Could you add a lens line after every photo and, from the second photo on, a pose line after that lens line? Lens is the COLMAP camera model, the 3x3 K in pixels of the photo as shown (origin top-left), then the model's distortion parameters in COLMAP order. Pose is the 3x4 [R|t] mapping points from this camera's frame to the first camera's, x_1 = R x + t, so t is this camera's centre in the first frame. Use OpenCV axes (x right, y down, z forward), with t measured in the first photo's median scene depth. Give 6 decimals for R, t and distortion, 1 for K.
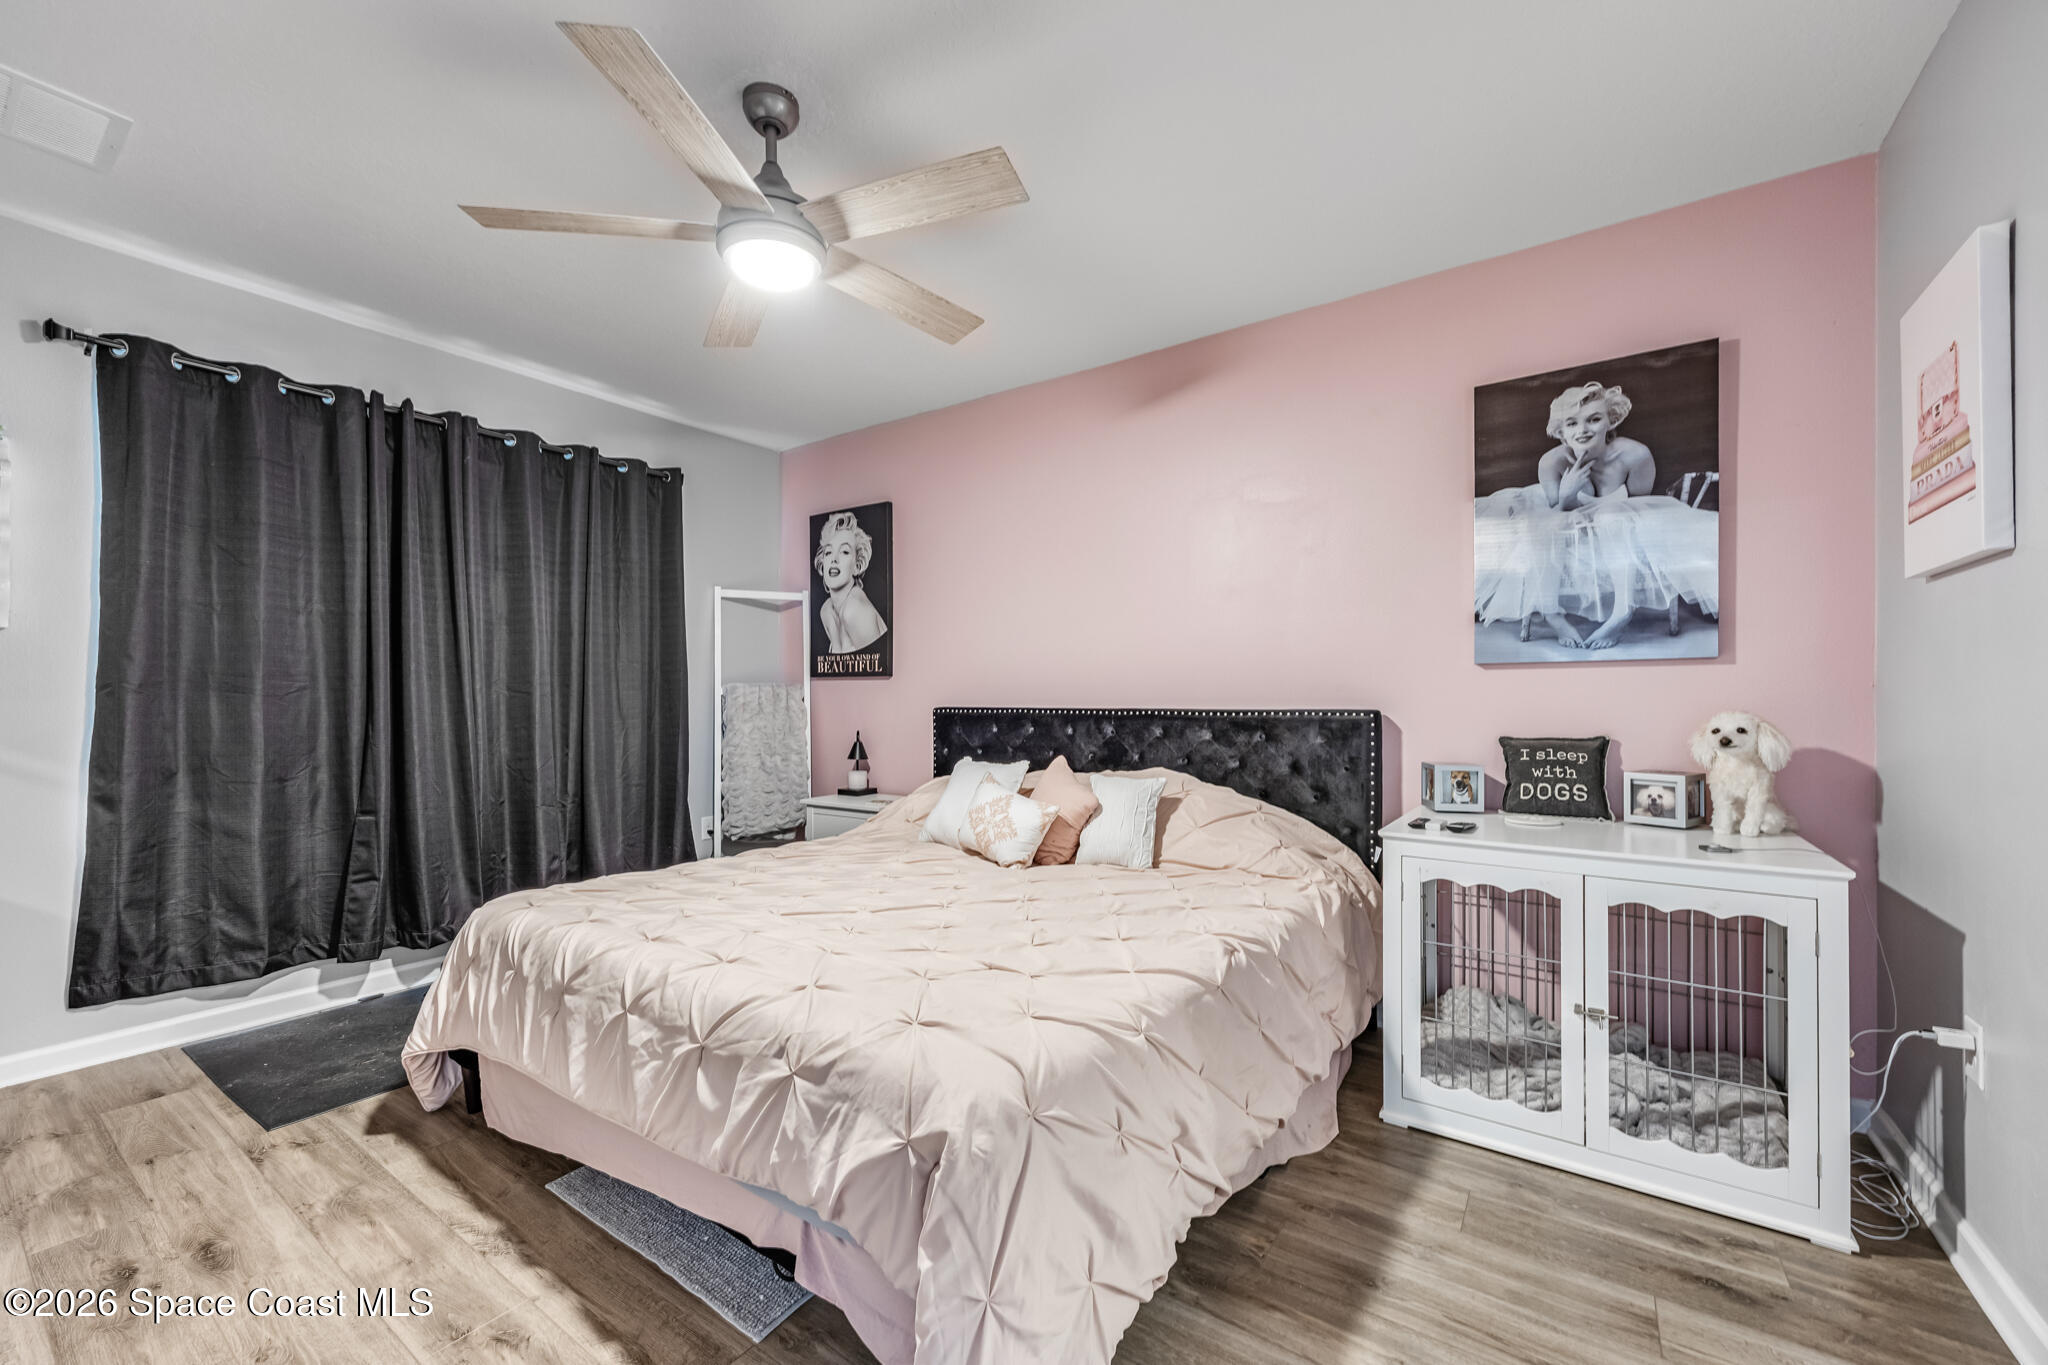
lens RADIAL K [[801.8, 0, 1012.8], [0, 801.8, 699.8], [0, 0, 1]] dist [0.003541, -0.000455]
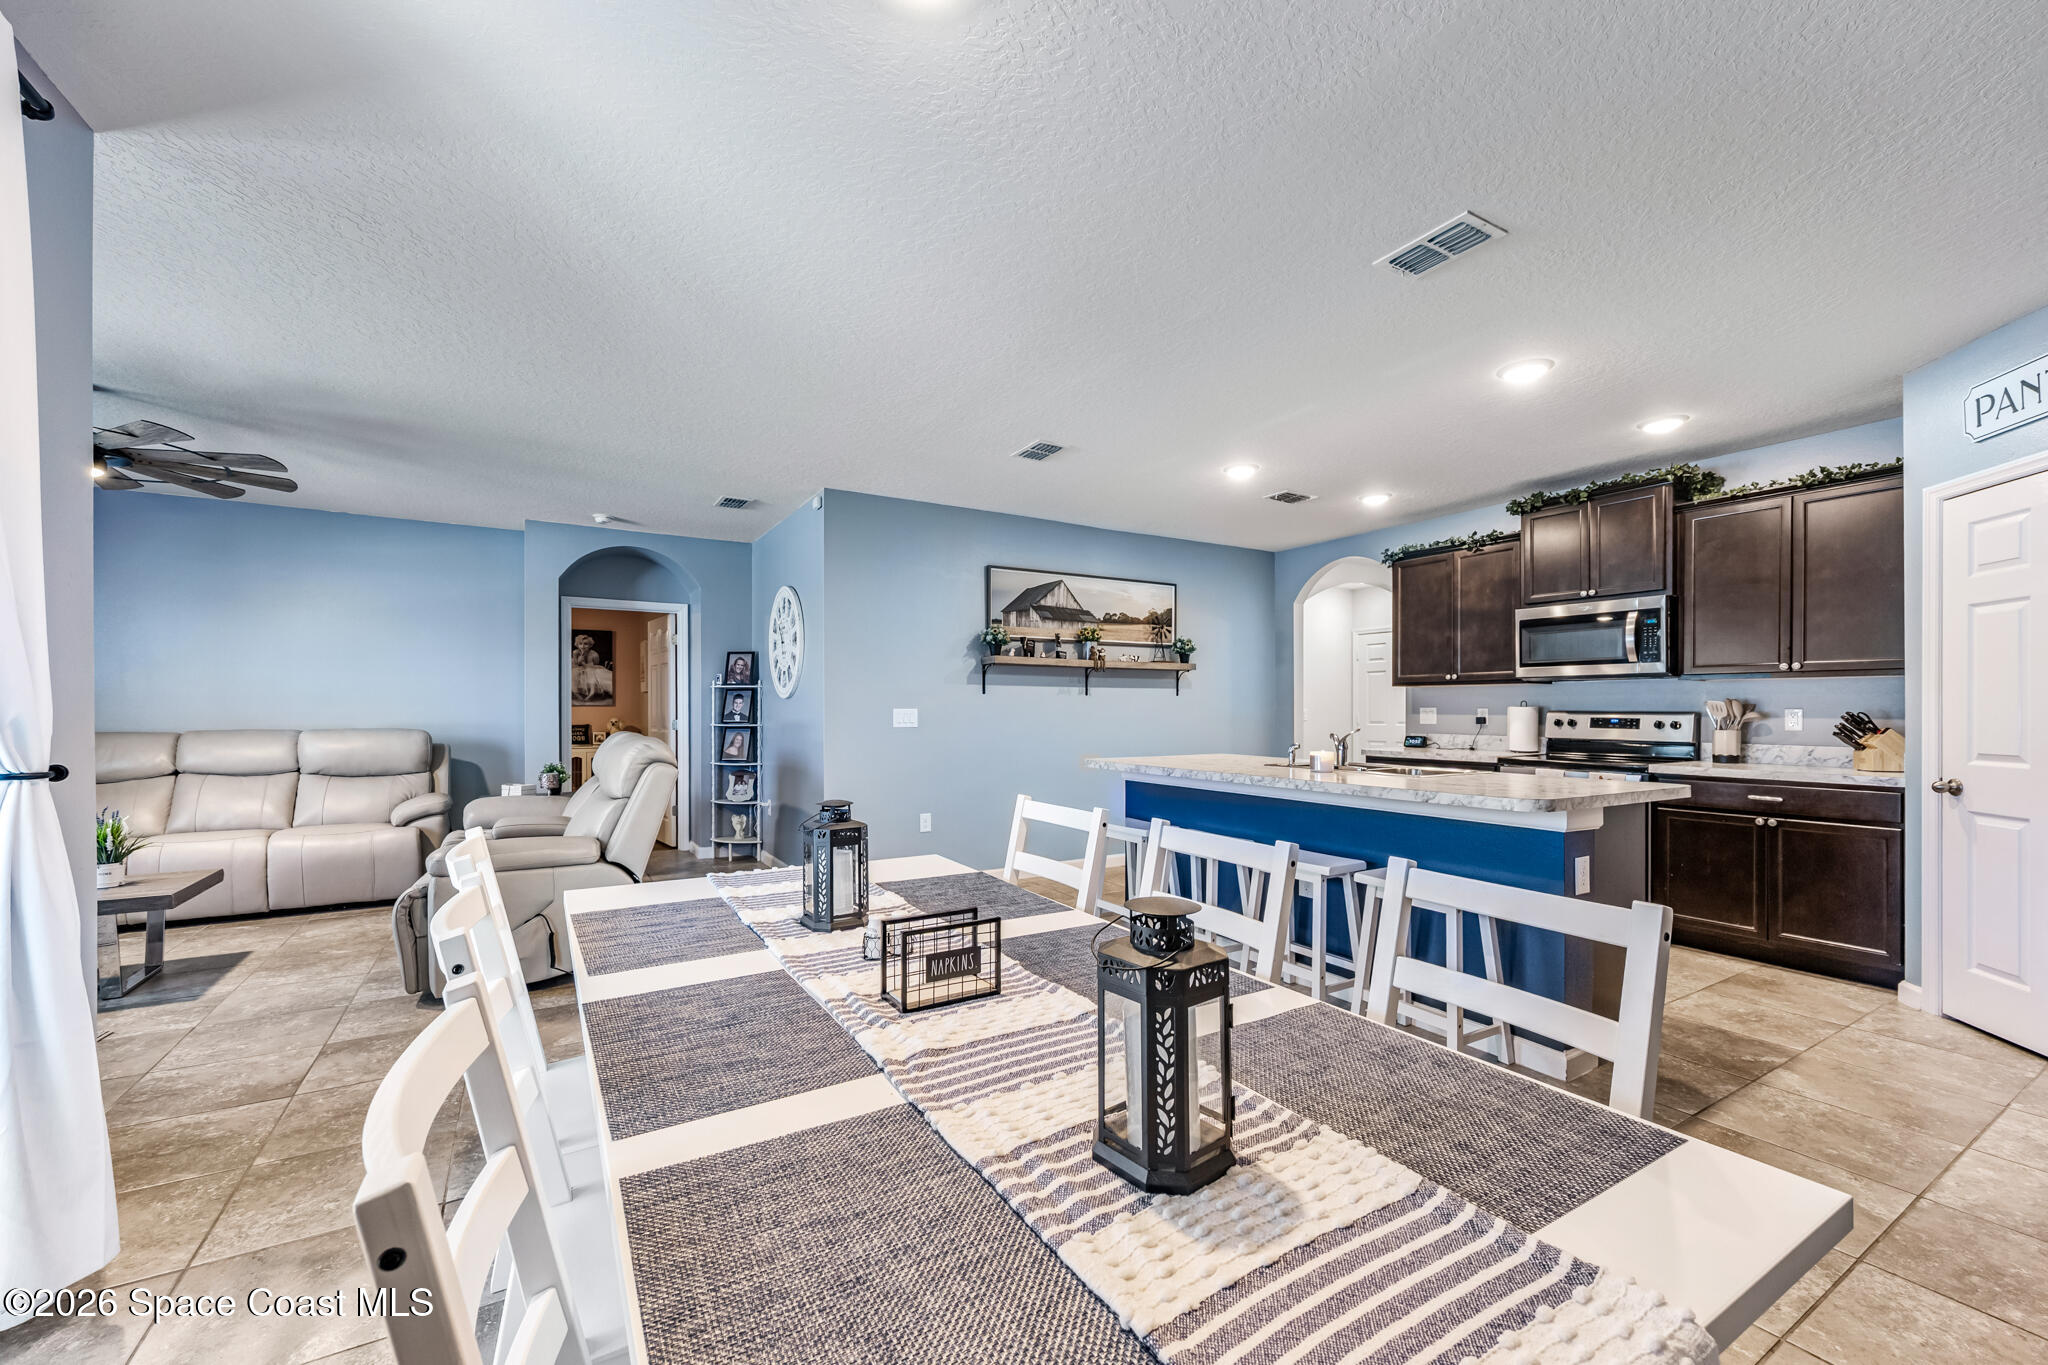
lens RADIAL K [[801.8, 0, 1005.2], [0, 801.8, 713.0], [0, 0, 1]] dist [0.003541, -0.000455]
pose [[0.412319, 0.000179, 0.911040, -2.072514], [-0.002633, 0.999996, 0.000996, -0.019895], [-0.911036, -0.002810, 0.412317, -2.570019]]
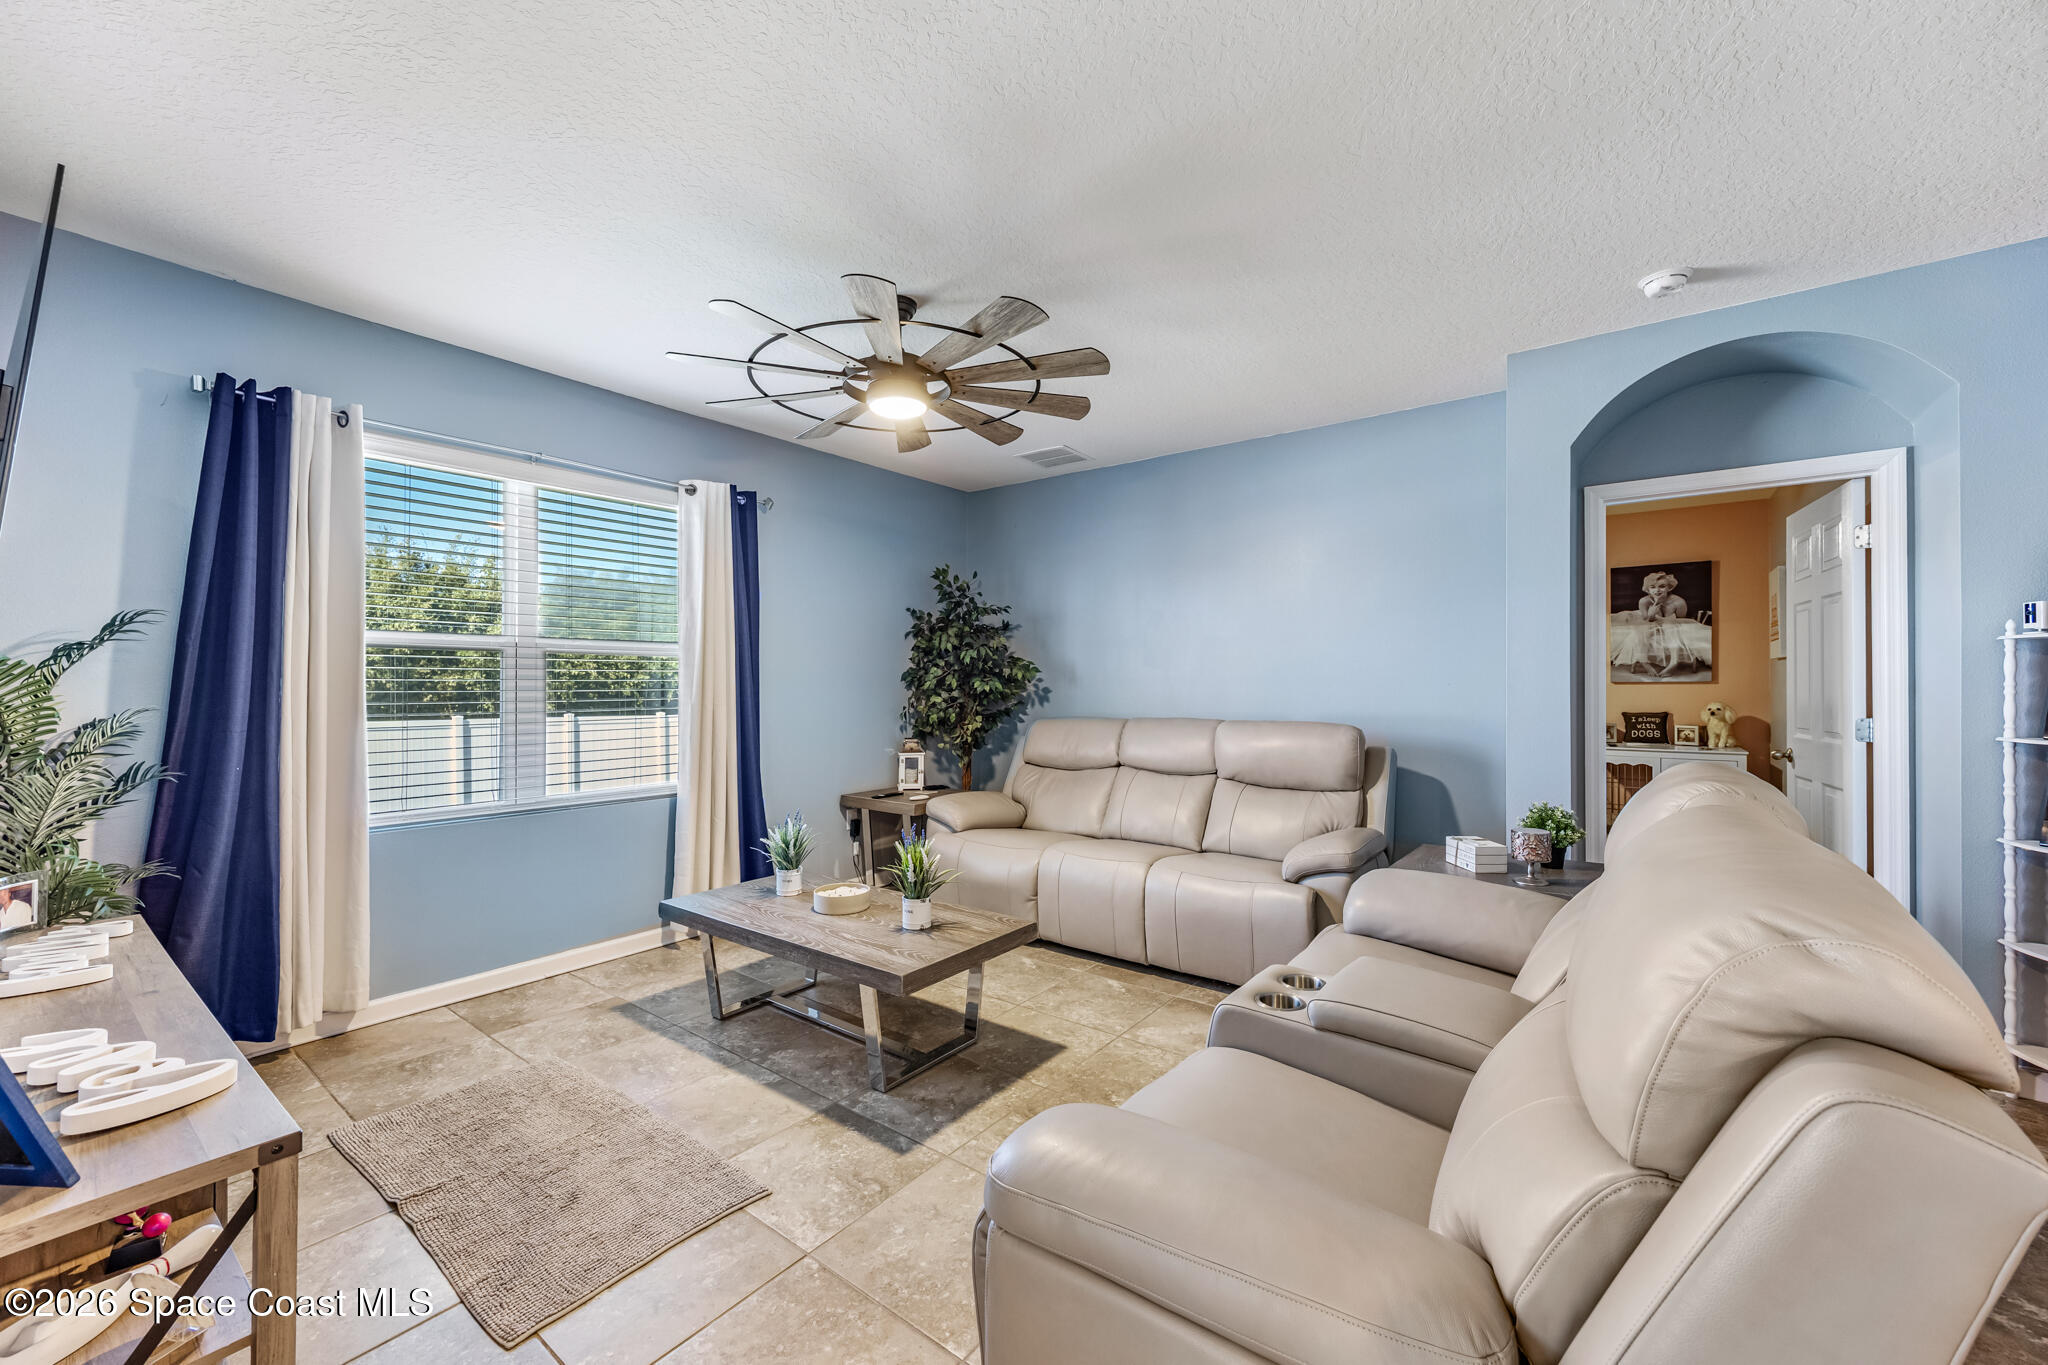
lens RADIAL K [[801.8, 0, 1006.9], [0, 801.8, 684.3], [0, 0, 1]] dist [0.003541, -0.000455]
pose [[0.999138, -0.000426, -0.041500, -1.270988], [0.000430, 1.000000, 0.000105, -0.043802], [0.041500, -0.000122, 0.999139, -1.662857]]
